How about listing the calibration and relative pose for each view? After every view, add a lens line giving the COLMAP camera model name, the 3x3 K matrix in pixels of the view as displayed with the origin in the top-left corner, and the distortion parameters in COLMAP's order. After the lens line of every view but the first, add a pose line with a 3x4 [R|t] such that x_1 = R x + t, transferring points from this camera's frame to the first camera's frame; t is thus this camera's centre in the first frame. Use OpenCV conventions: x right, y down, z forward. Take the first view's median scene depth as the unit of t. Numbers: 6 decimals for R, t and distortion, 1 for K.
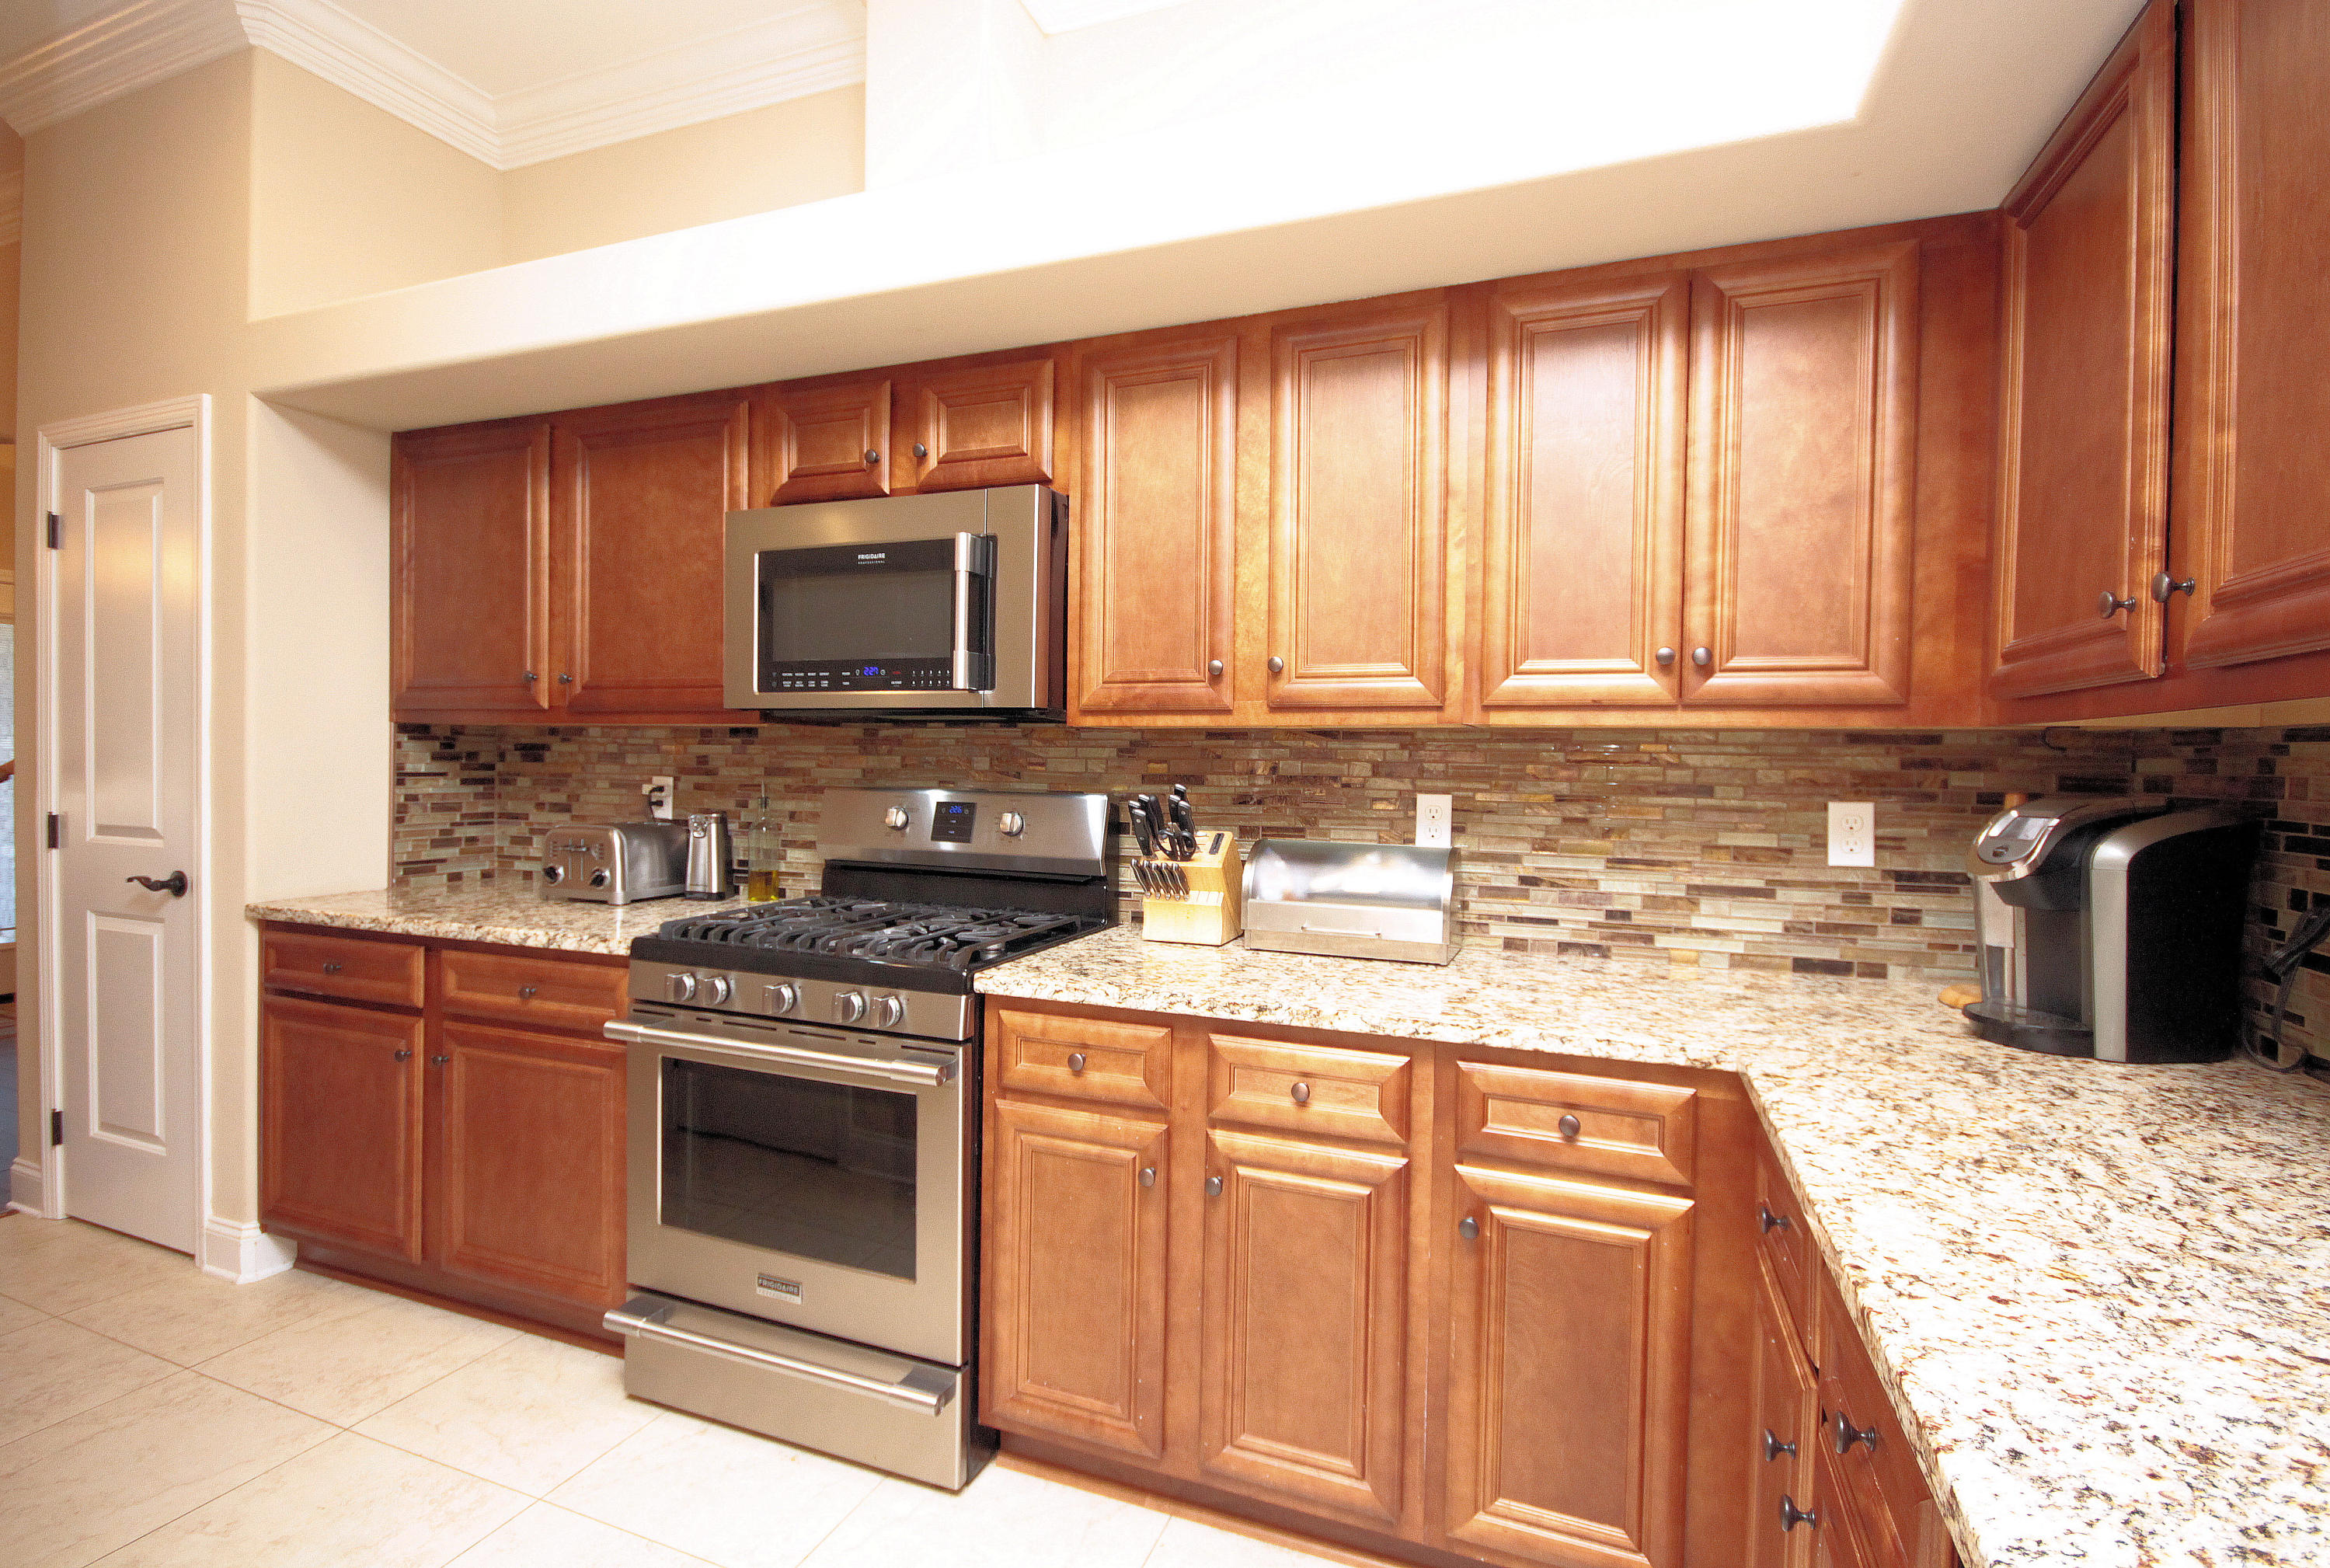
lens RADIAL K [[1119.5, 0, 1149.0], [0, 1119.5, 776.6], [0, 0, 1]] dist [-0.001385, -0.000327]
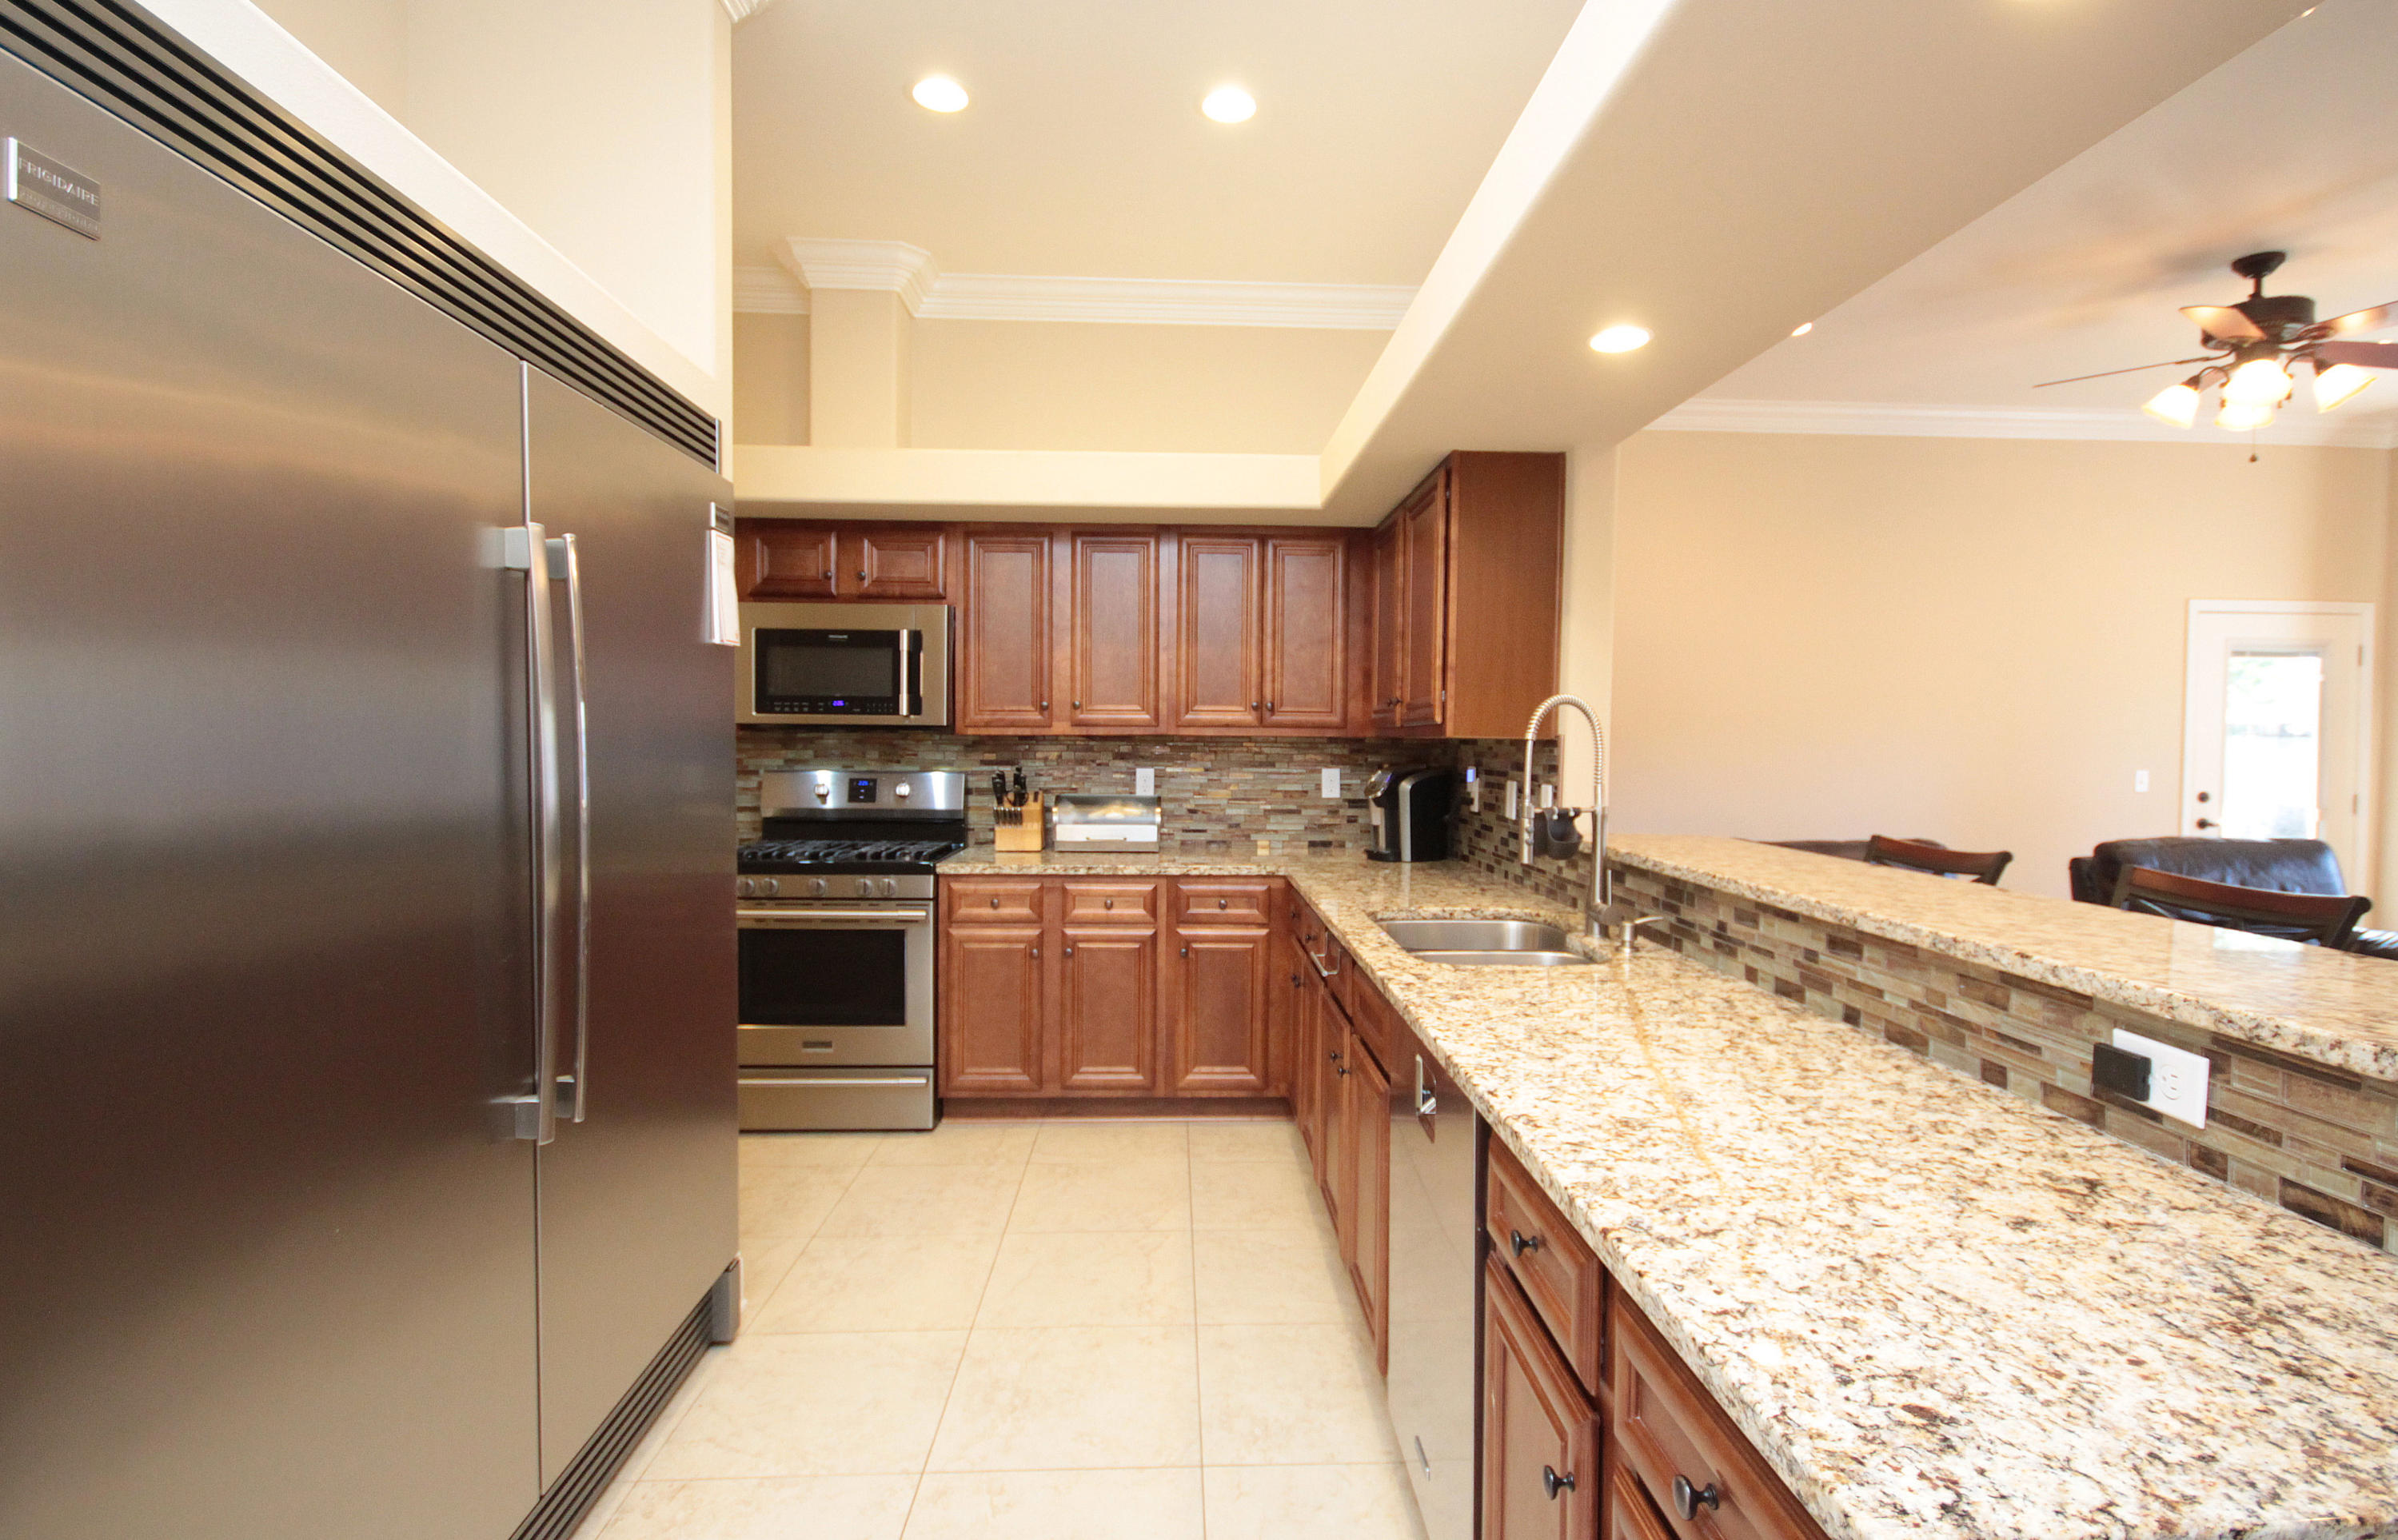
lens RADIAL K [[1146.8, 0, 1210.2], [0, 1146.8, 779.4], [0, 0, 1]] dist [-0.003912, -0.000867]
pose [[0.917010, -0.020307, 0.398346, -0.464706], [0.011570, 0.999637, 0.024327, -0.013389], [-0.398696, -0.017699, 0.916913, -0.925757]]
